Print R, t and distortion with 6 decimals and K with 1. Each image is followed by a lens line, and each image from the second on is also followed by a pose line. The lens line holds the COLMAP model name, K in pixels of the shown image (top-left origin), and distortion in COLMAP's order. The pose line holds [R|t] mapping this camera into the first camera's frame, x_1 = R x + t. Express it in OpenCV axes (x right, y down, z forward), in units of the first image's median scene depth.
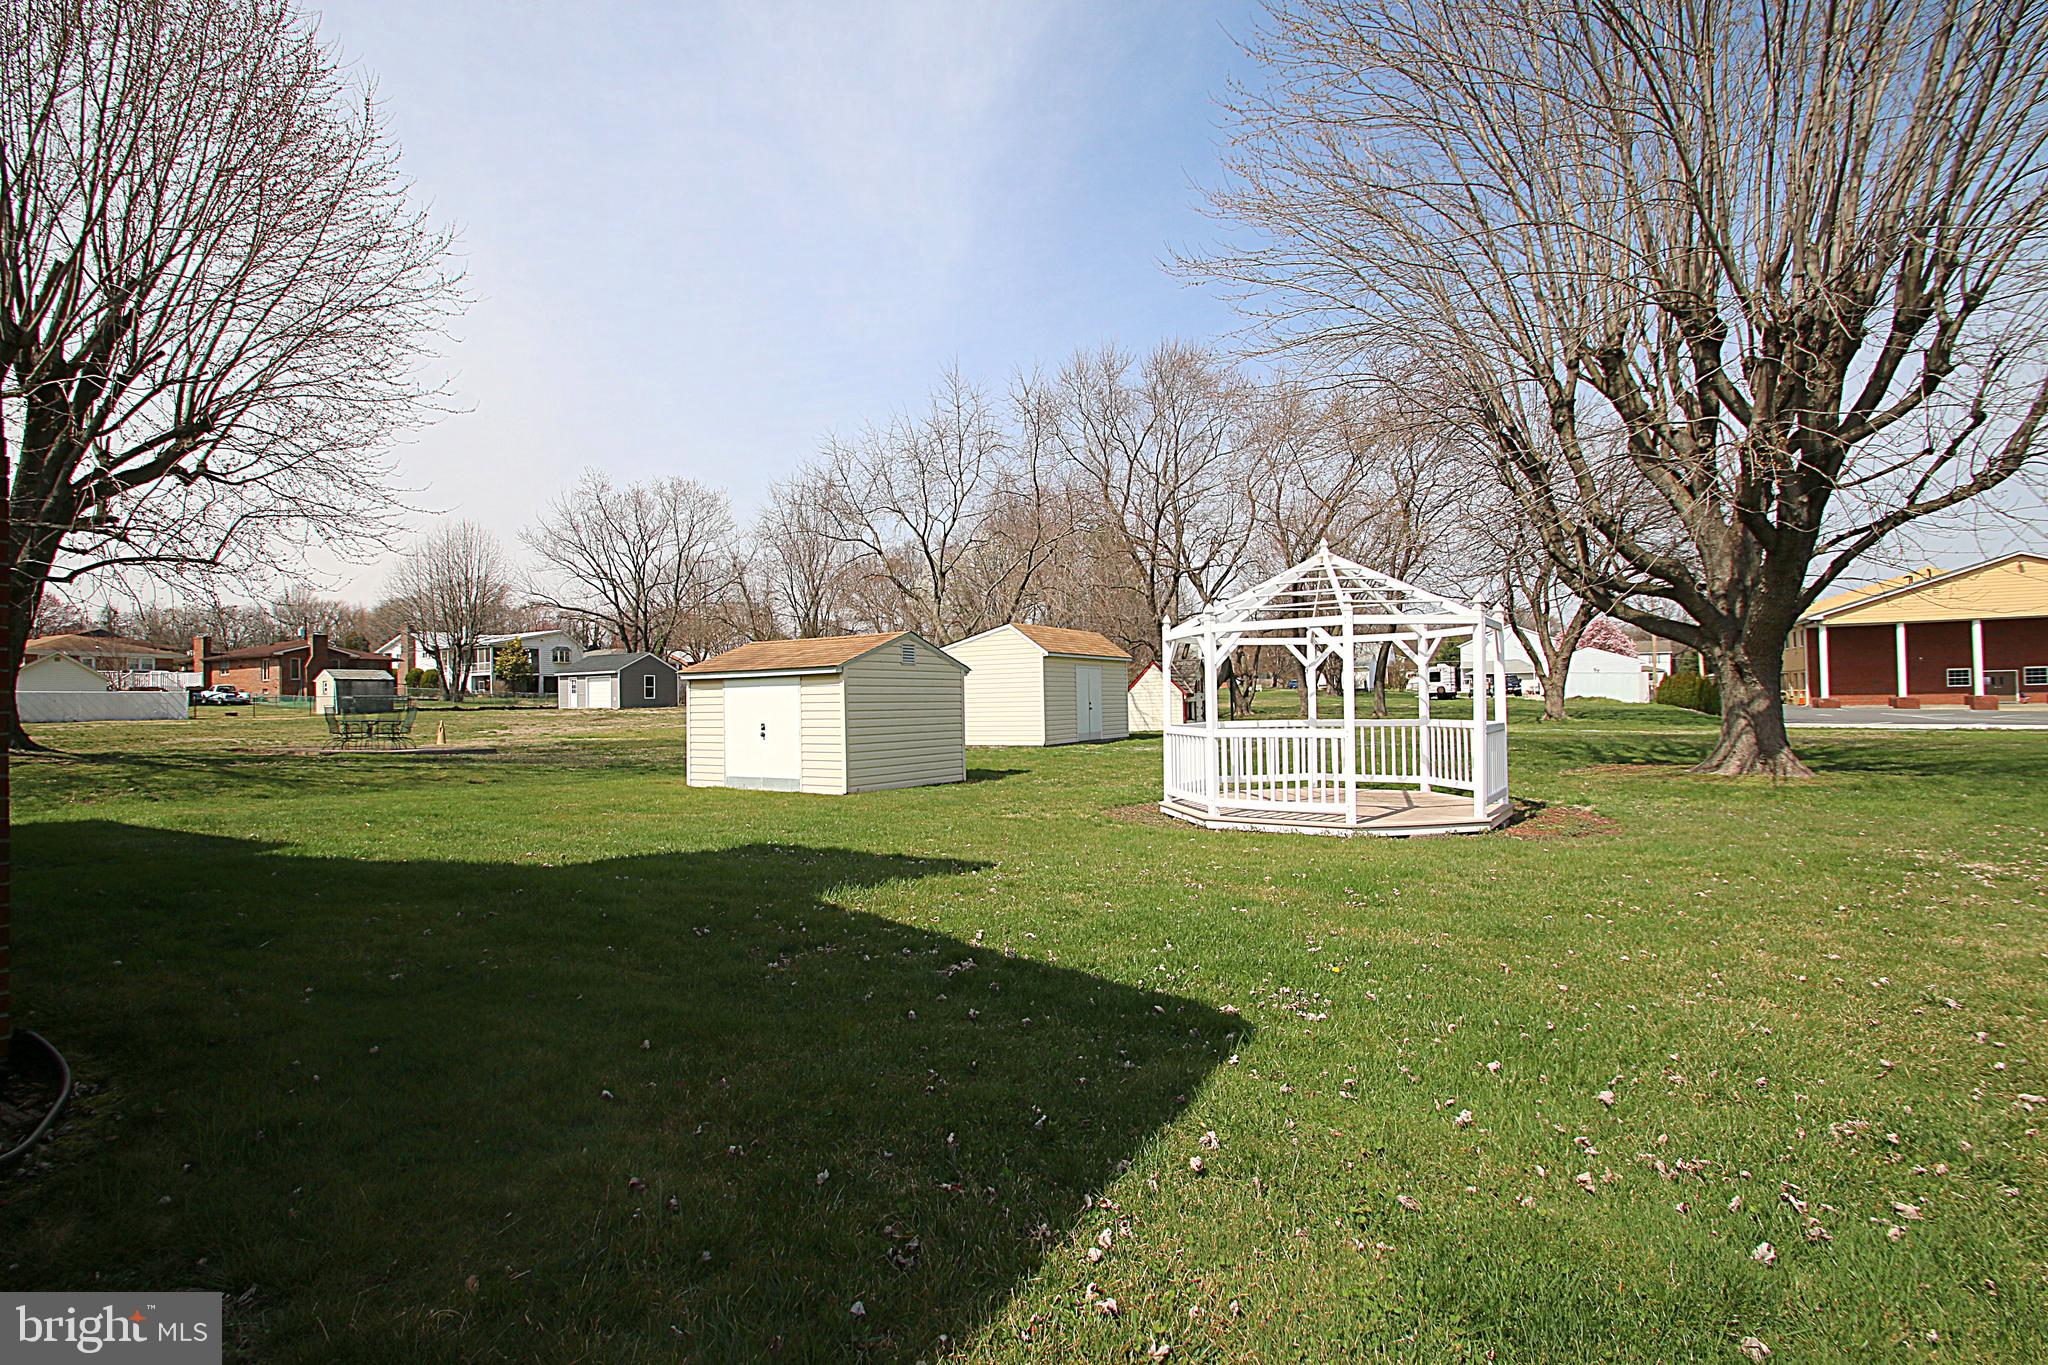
lens RADIAL K [[956.6, 0, 1034.5], [0, 956.6, 679.2], [0, 0, 1]] dist [0.005507, -0.011687]
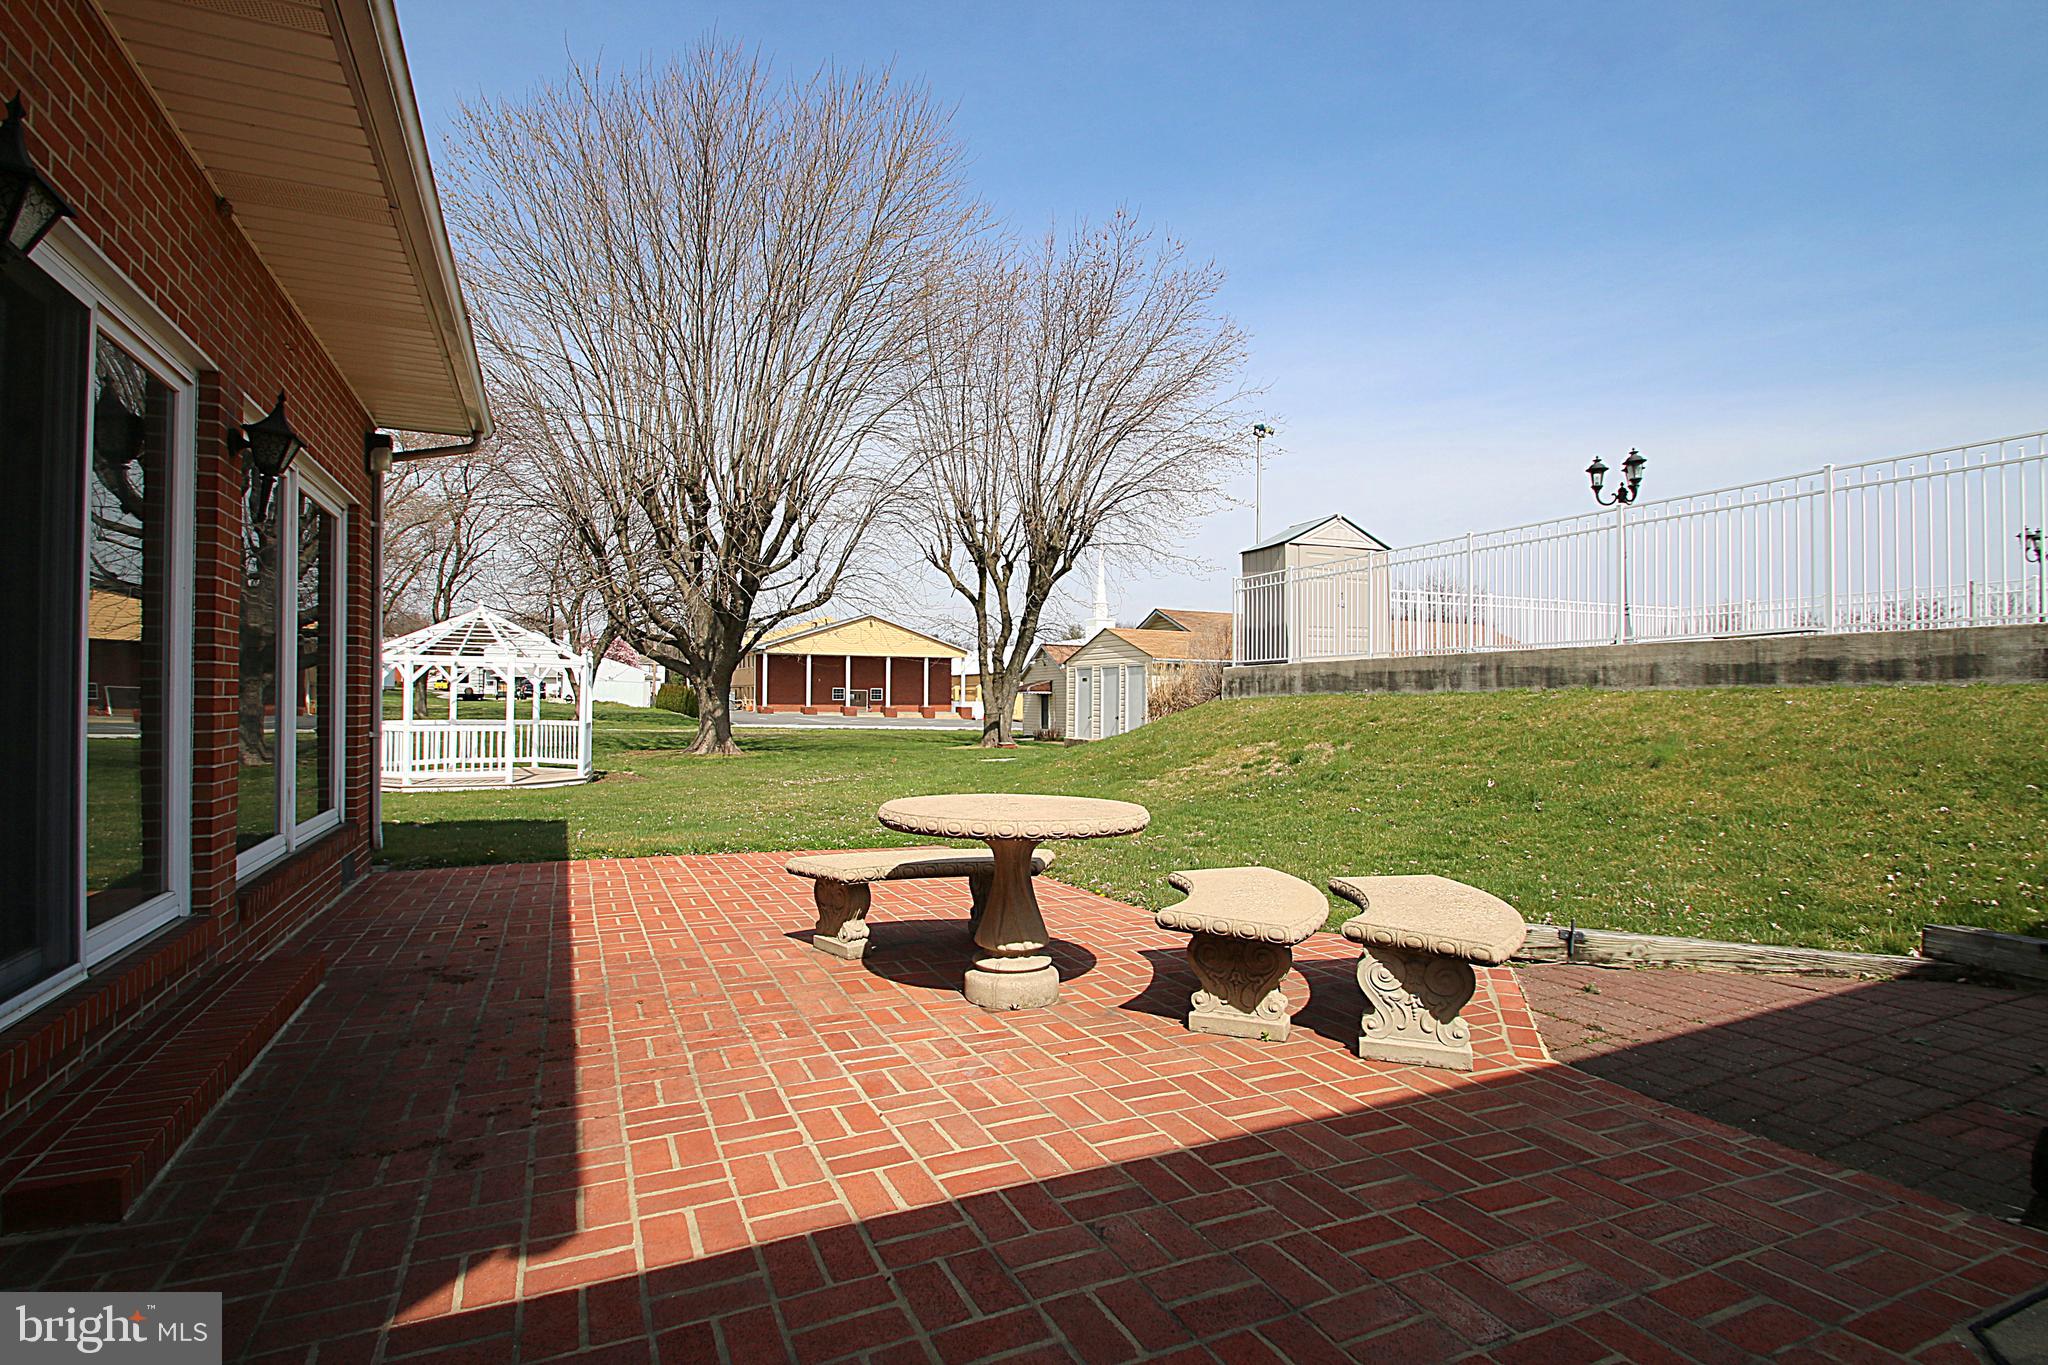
lens RADIAL K [[956.6, 0, 994.9], [0, 956.6, 699.7], [0, 0, 1]] dist [0.005507, -0.011687]
pose [[0.604619, 0.022455, 0.796198, -0.332516], [-0.039358, 0.999224, 0.001706, -0.020199], [-0.795542, -0.032368, 0.605034, -0.464659]]
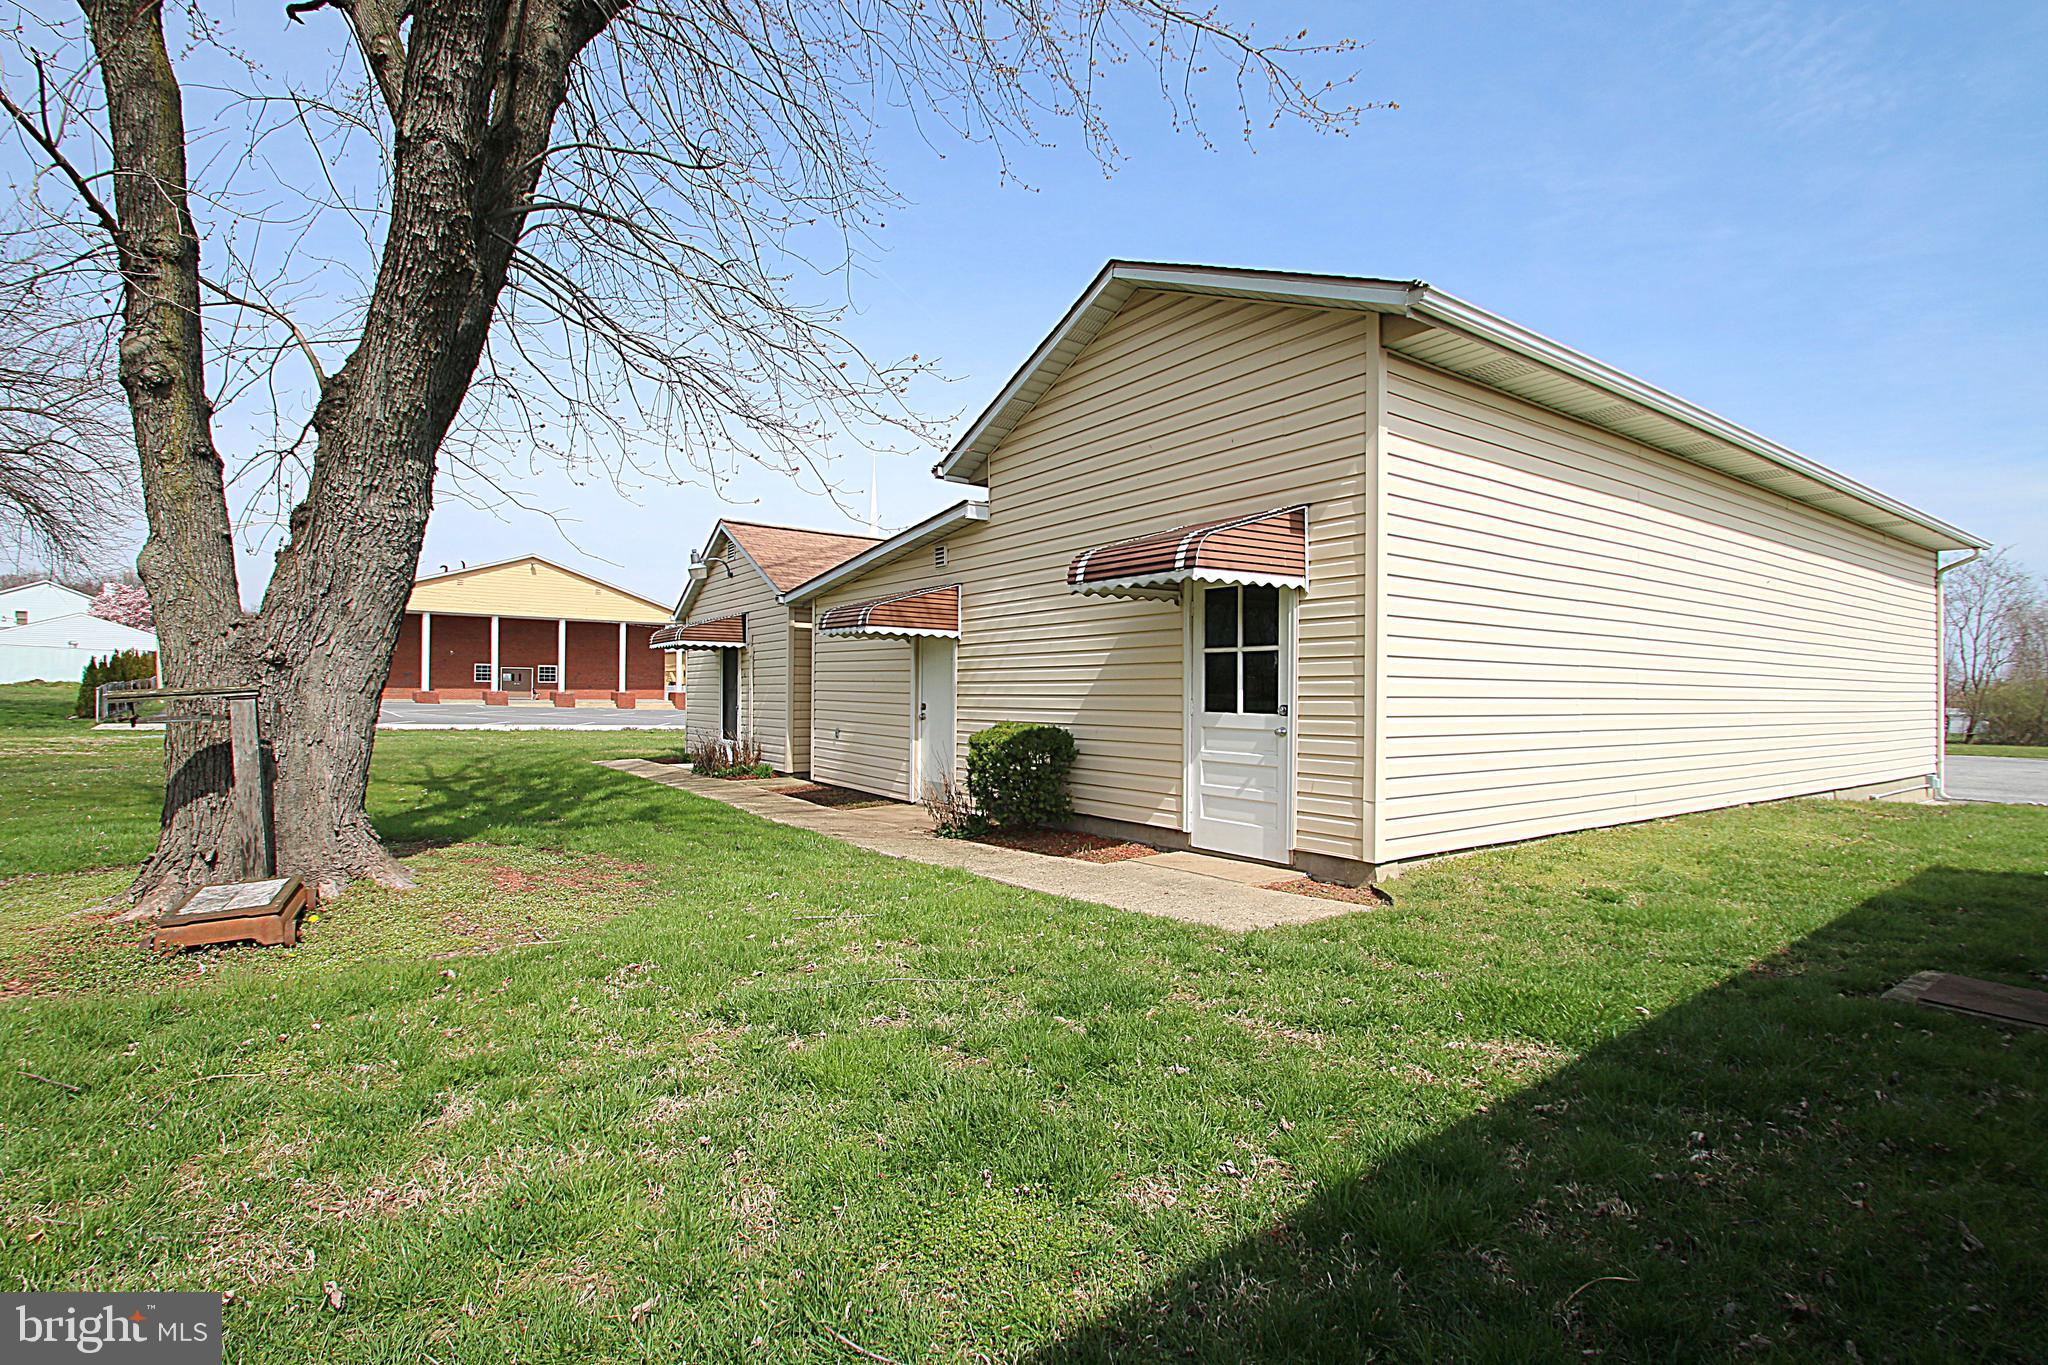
lens RADIAL K [[956.6, 0, 1013.8], [0, 956.6, 689.7], [0, 0, 1]] dist [0.005507, -0.011687]
pose [[0.377019, 0.021064, 0.925966, 1.114274], [-0.038833, 0.999222, -0.006919, 0.004519], [-0.925391, -0.033350, 0.377543, 0.427904]]
